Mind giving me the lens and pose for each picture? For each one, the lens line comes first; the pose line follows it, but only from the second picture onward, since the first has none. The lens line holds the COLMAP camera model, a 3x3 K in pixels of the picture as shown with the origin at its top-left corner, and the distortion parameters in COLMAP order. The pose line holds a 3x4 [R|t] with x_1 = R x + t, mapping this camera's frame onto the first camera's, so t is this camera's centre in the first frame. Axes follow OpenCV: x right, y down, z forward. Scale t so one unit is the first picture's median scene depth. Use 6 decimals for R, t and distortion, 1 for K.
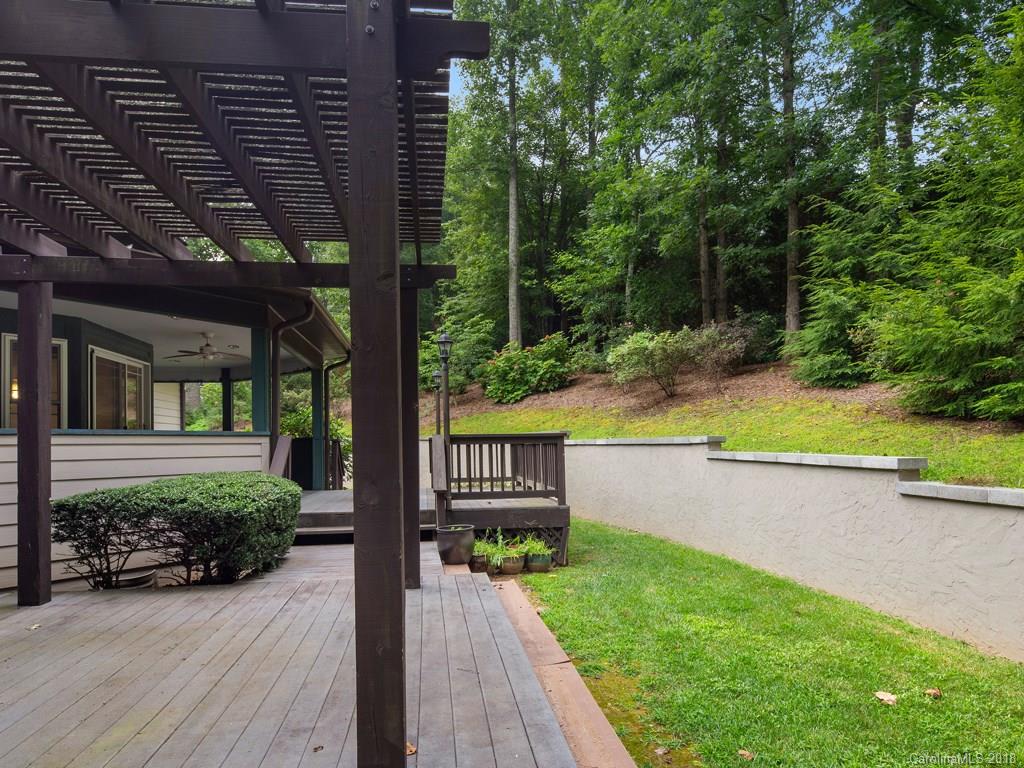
lens RADIAL K [[602.1, 0, 500.9], [0, 602.1, 433.1], [0, 0, 1]] dist [-0.004352, -0.002482]
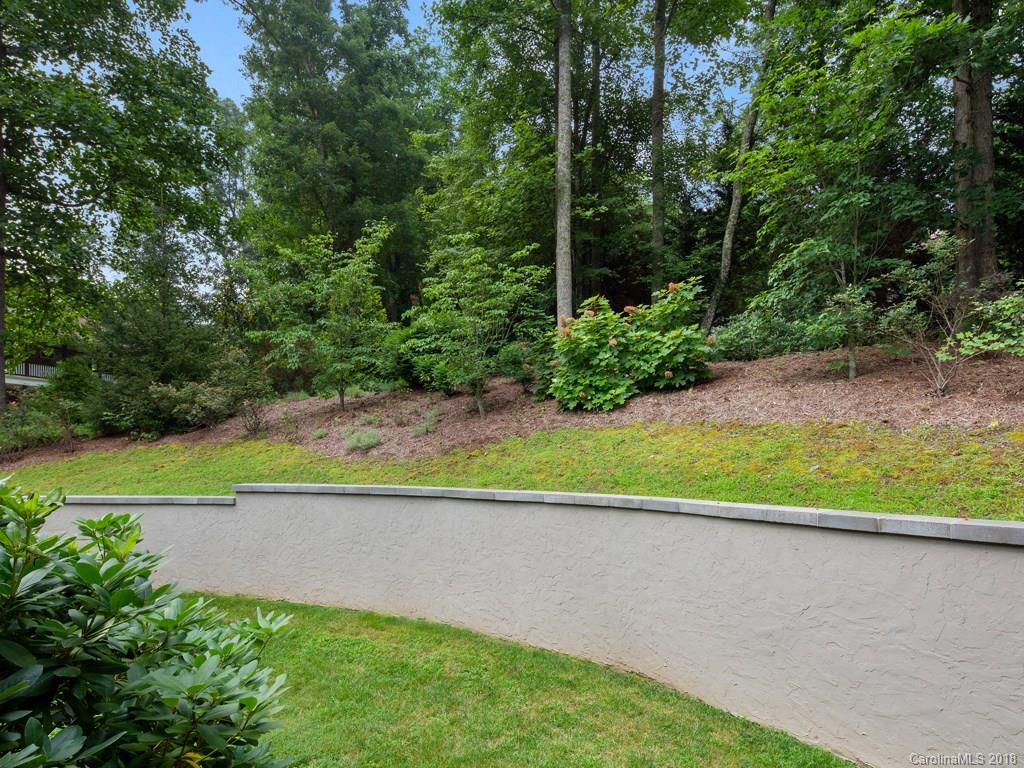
lens RADIAL K [[602.1, 0, 551.1], [0, 602.1, 441.2], [0, 0, 1]] dist [-0.004352, -0.002482]
pose [[0.985082, 0.000676, 0.172086, -0.116778], [-0.001271, 0.999994, 0.003345, -0.025173], [-0.172083, -0.003513, 0.985076, 0.493051]]
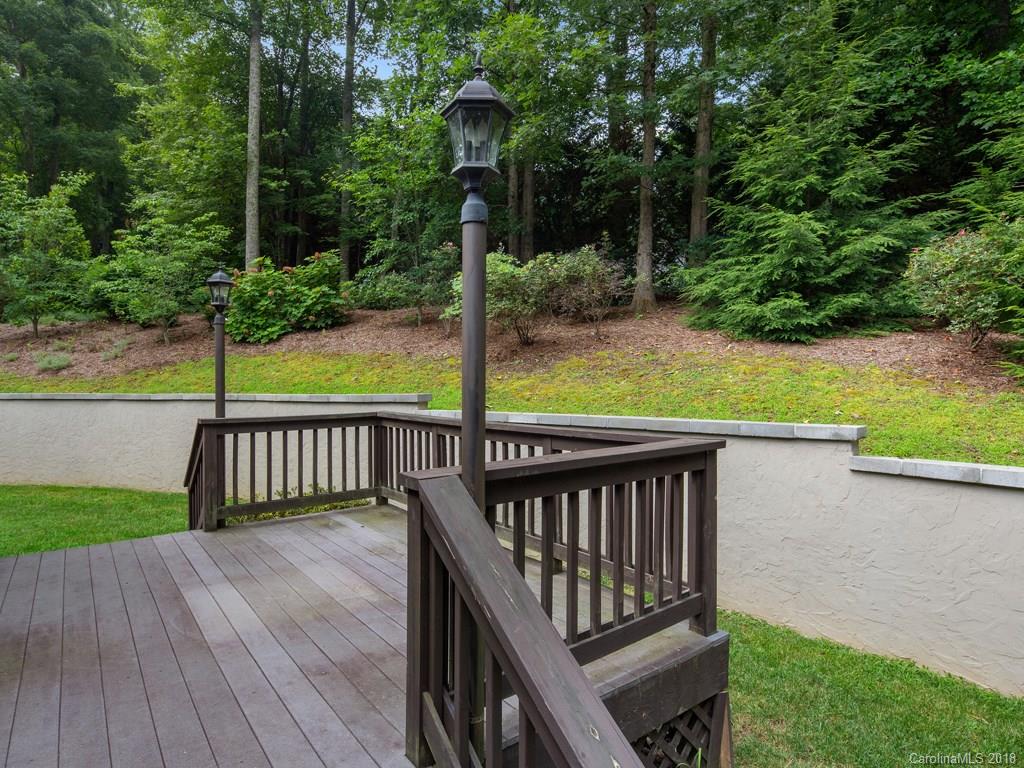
lens RADIAL K [[602.1, 0, 506.2], [0, 602.1, 379.4], [0, 0, 1]] dist [-0.004352, -0.002482]
pose [[0.880287, 0.009685, 0.474343, -0.065157], [-0.012046, 0.999926, 0.001937, -0.012294], [-0.474289, -0.007419, 0.880338, 0.241763]]
